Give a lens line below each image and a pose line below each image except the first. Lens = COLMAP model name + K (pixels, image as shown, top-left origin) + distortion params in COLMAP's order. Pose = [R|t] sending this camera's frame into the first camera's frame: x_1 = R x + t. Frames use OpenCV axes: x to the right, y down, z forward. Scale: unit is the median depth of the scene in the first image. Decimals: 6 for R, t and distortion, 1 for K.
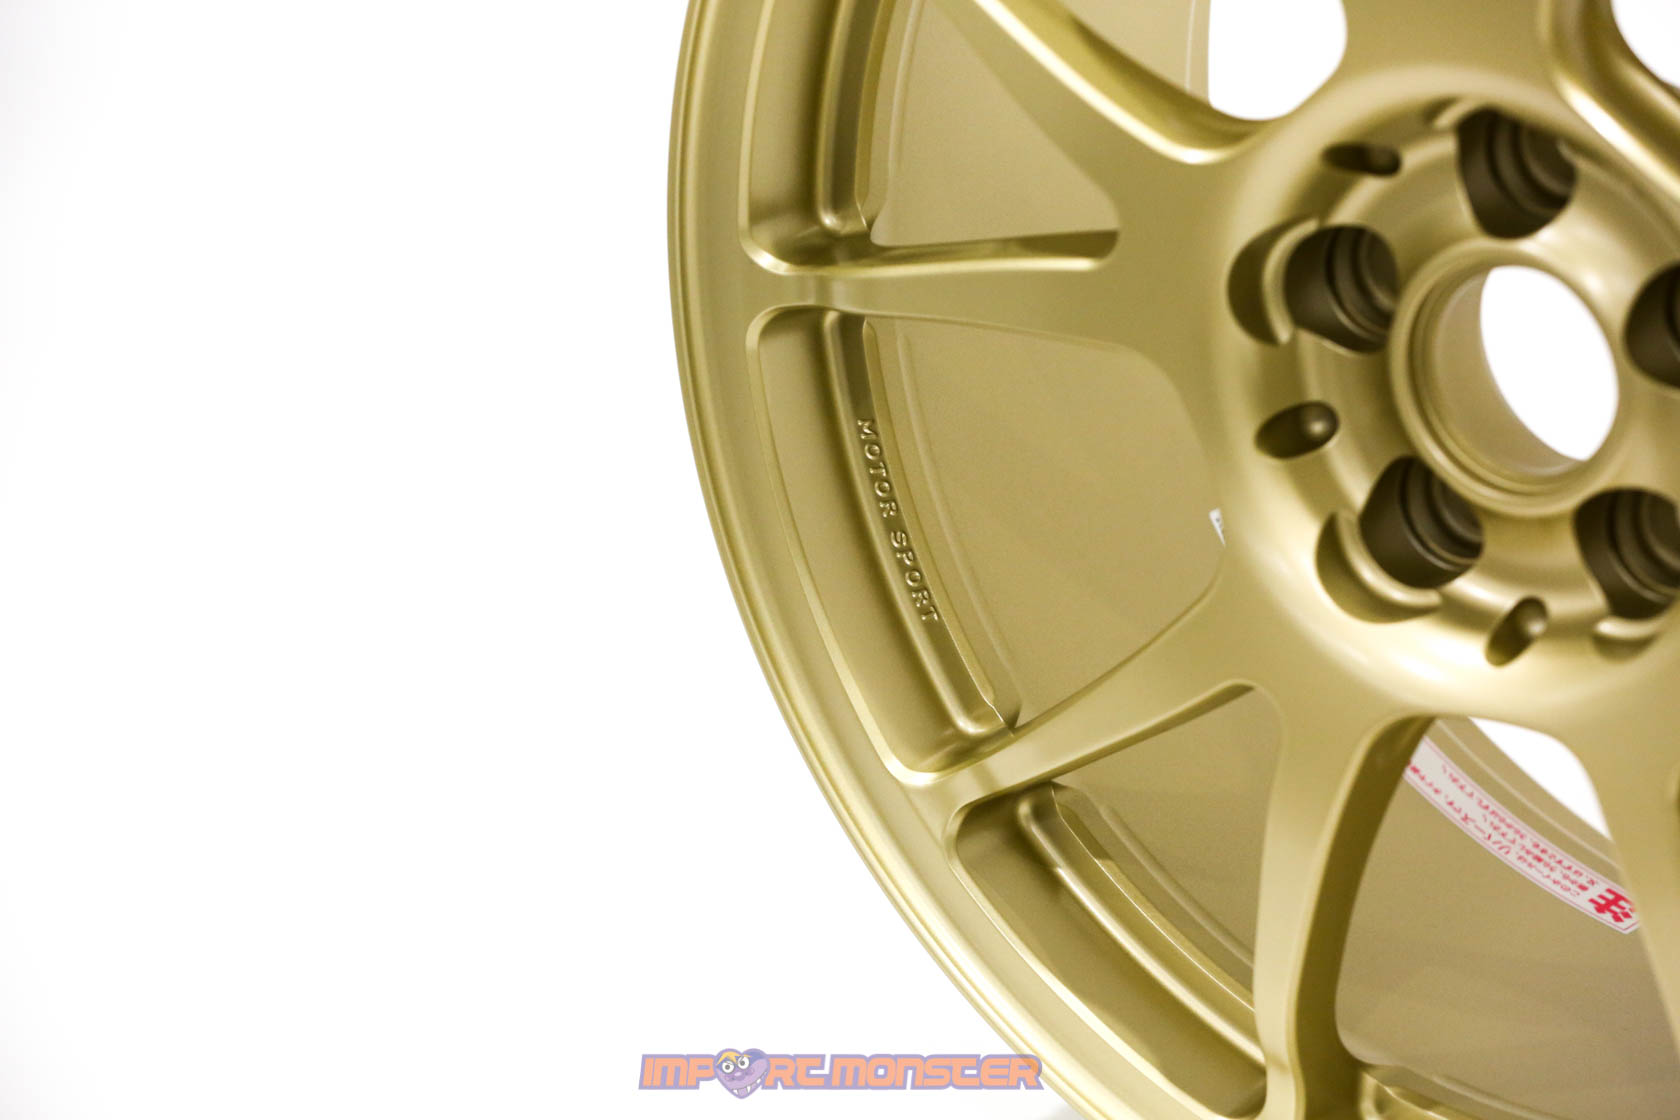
lens RADIAL K [[6598.6, 0, 841.5], [0, 6598.6, 573.6], [0, 0, 1]] dist [0.349002, 0.000000]
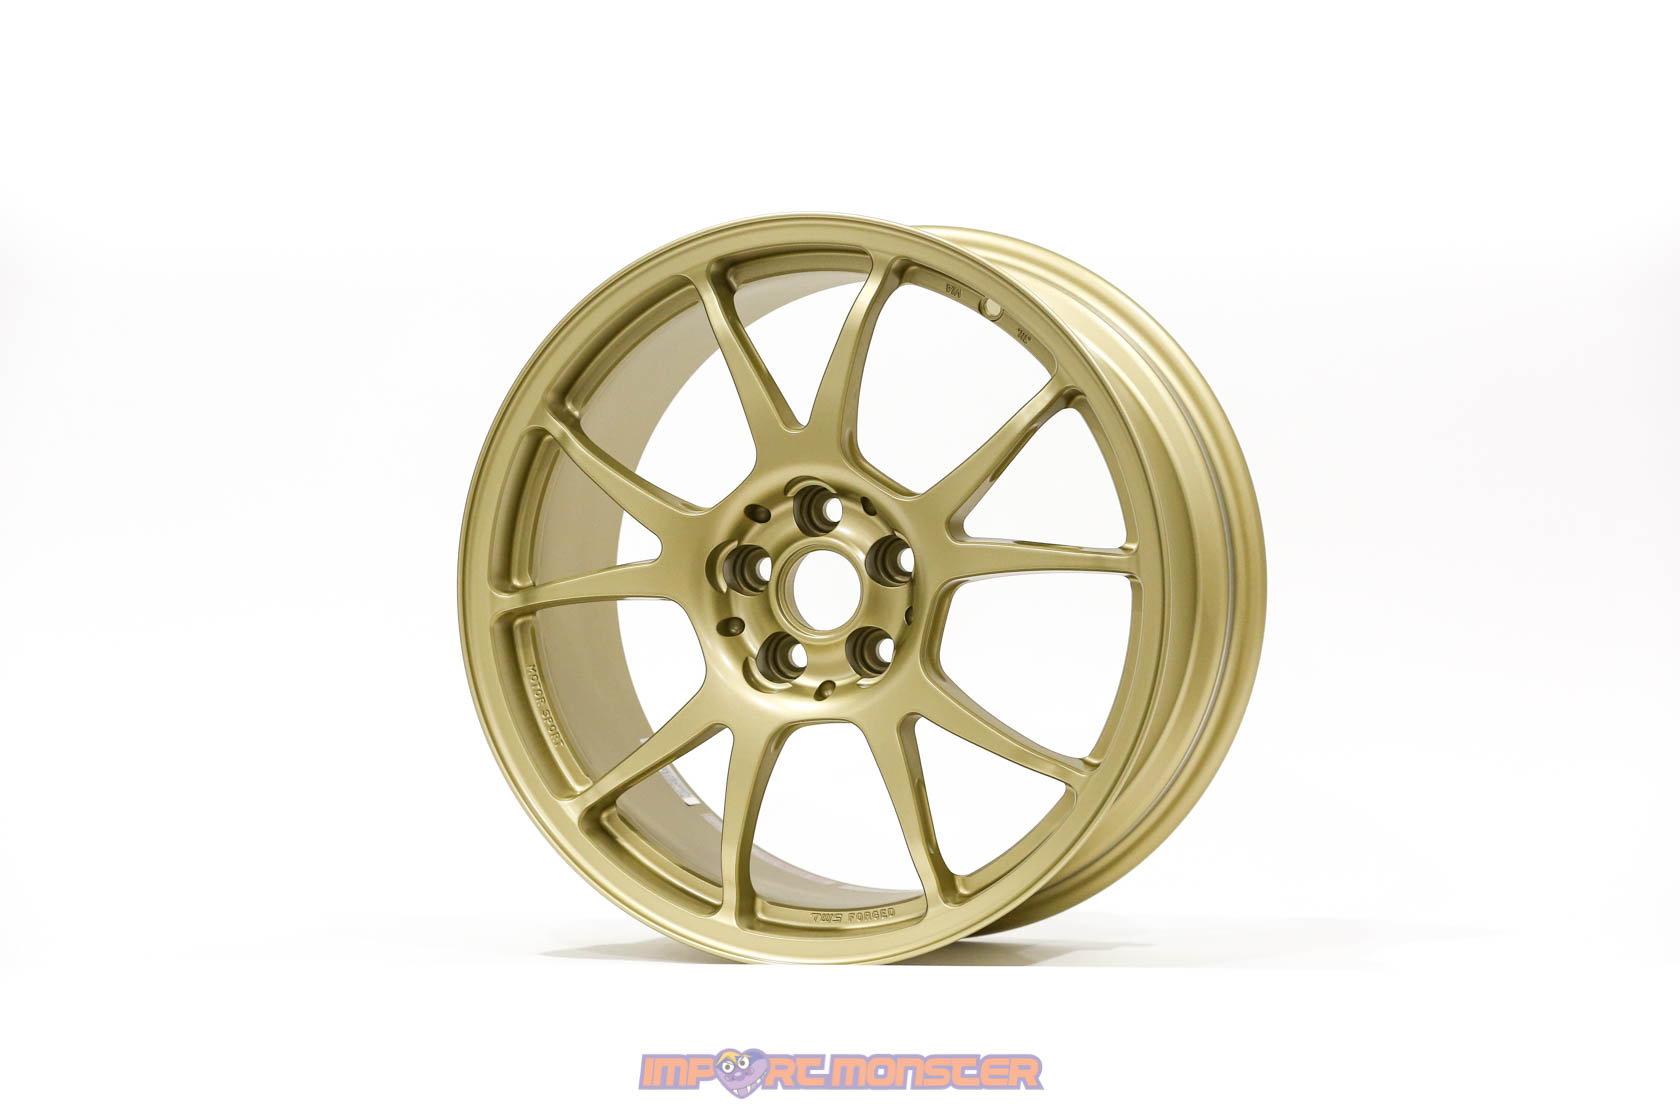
lens RADIAL K [[5239.4, 0, 840.9], [0, 5239.4, 558.3], [0, 0, 1]] dist [-0.020036, 0.000000]
pose [[0.953651, 0.012337, 0.300663, -0.510082], [0.083897, 0.948639, -0.305032, 0.586059], [-0.288984, 0.316118, 0.903636, -0.877977]]
